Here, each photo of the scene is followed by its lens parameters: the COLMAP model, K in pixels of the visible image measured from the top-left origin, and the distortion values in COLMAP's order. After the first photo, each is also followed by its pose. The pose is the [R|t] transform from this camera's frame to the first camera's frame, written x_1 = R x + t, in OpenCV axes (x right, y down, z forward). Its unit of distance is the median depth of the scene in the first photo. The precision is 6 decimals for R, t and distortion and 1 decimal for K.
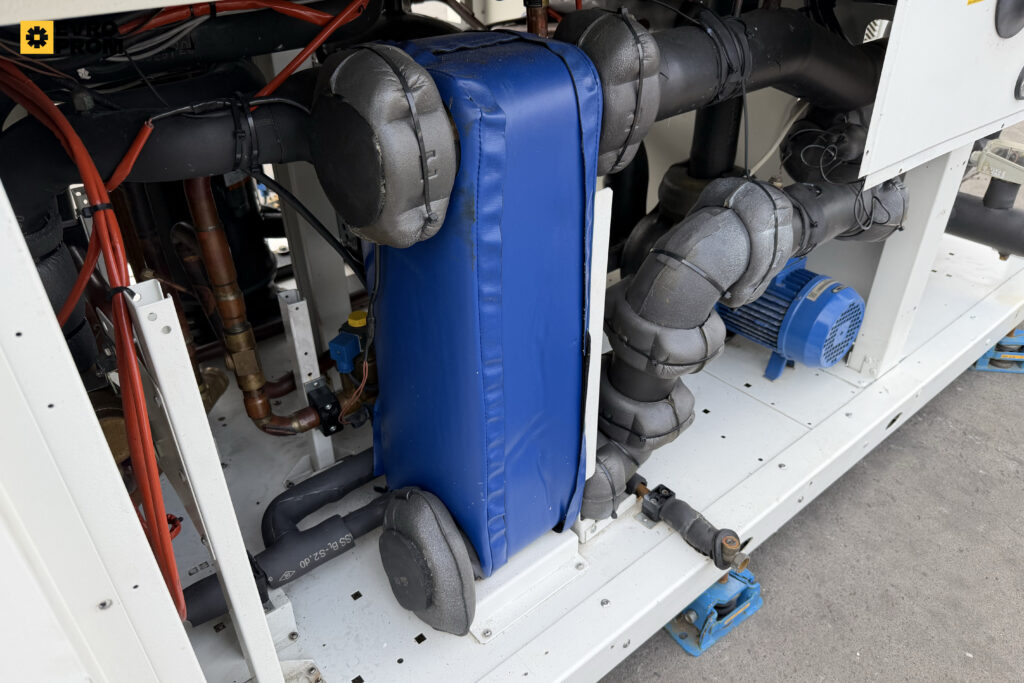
lens RADIAL K [[724.5, 0, 483.3], [0, 724.5, 347.6], [0, 0, 1]] dist [0.017055, -0.029463]
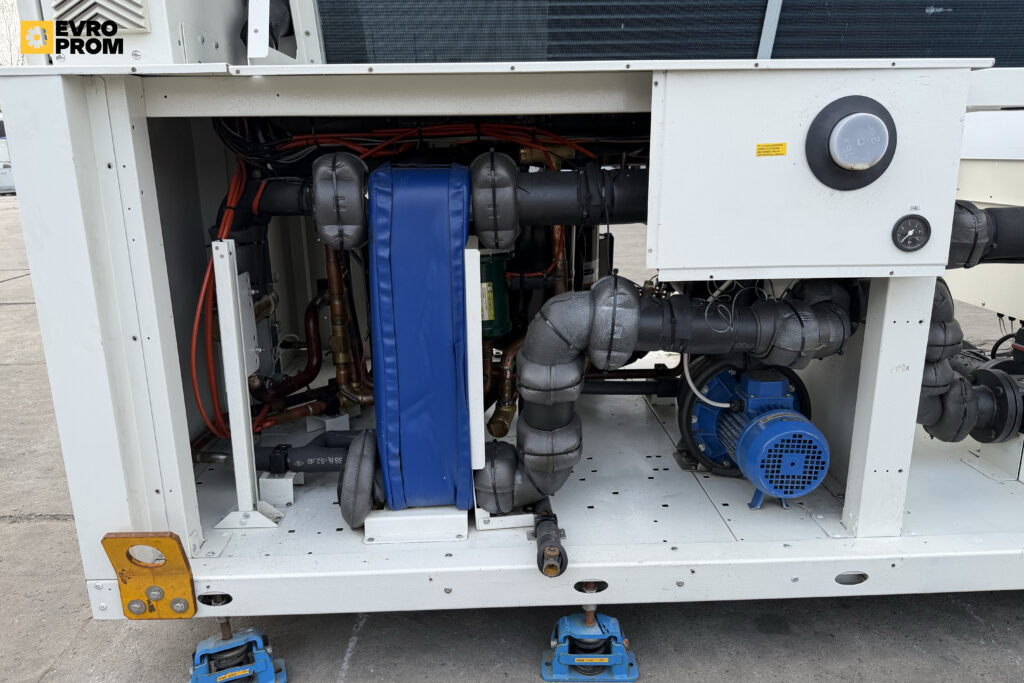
lens RADIAL K [[724.5, 0, 507.3], [0, 724.5, 342.1], [0, 0, 1]] dist [0.017055, -0.029463]
pose [[0.799646, 0.162468, -0.578075, 0.766432], [-0.339305, 0.916530, -0.211767, 0.188418], [0.495418, 0.365482, 0.788025, -0.119069]]
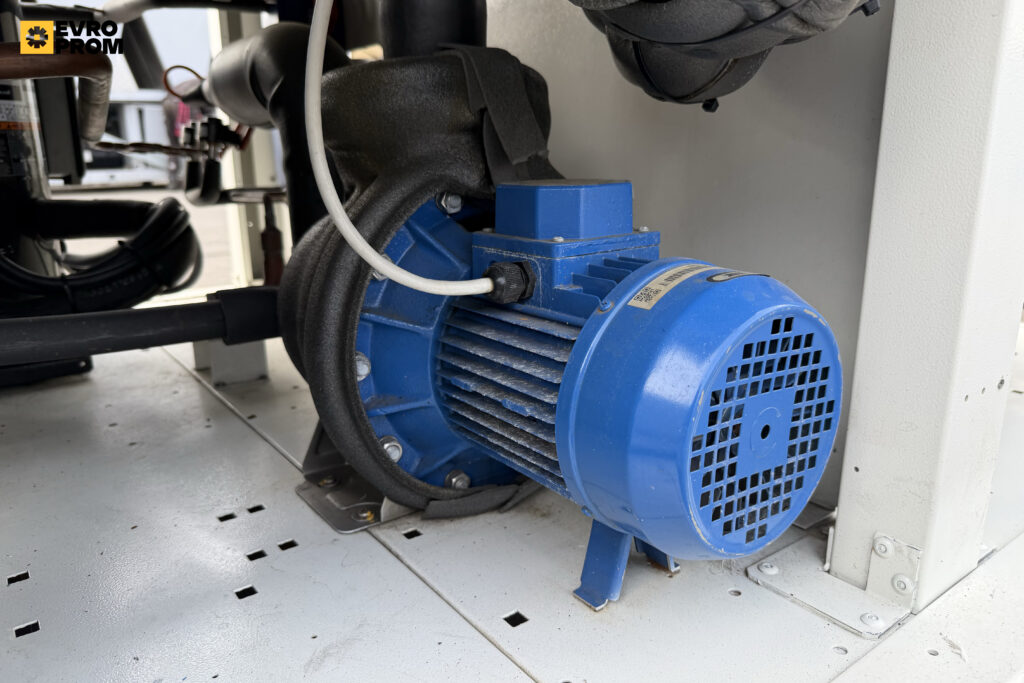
lens RADIAL K [[724.5, 0, 516.7], [0, 724.5, 338.5], [0, 0, 1]] dist [0.017055, -0.029463]
pose [[0.999509, 0.020955, -0.023314, 0.407752], [-0.027693, 0.938747, -0.343492, 0.050314], [0.014688, 0.343969, 0.938866, 0.723775]]
